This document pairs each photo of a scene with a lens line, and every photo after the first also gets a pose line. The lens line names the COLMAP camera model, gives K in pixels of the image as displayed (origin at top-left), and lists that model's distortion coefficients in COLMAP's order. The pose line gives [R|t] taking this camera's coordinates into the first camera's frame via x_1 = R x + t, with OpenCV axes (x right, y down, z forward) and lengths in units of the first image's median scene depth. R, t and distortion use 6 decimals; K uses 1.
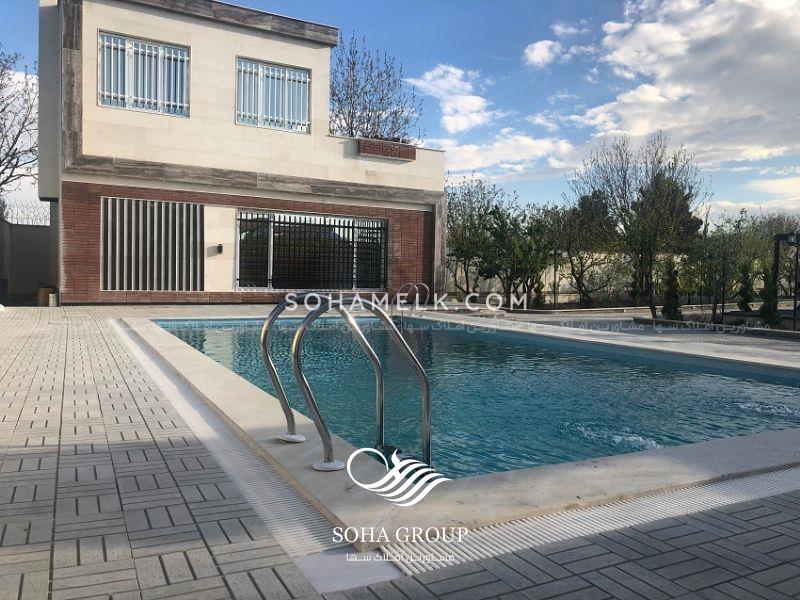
lens RADIAL K [[662.6, 0, 399.5], [0, 662.6, 300.1], [0, 0, 1]] dist [0.034986, -0.026077]
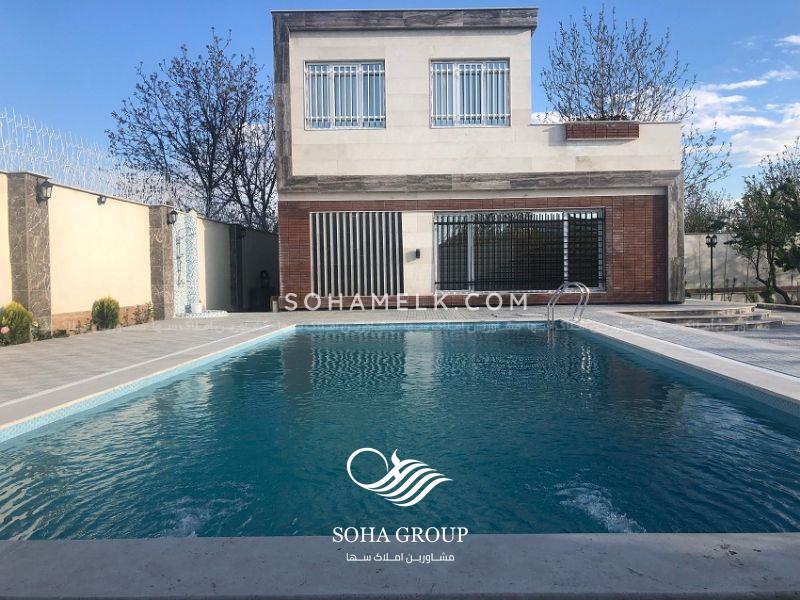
lens RADIAL K [[662.6, 0, 401.6], [0, 662.6, 302.1], [0, 0, 1]] dist [0.034986, -0.026077]
pose [[0.878847, -0.021597, -0.476614, 0.183402], [0.021798, 0.999749, -0.005107, 0.001728], [0.476605, -0.005901, 0.879098, 0.097910]]
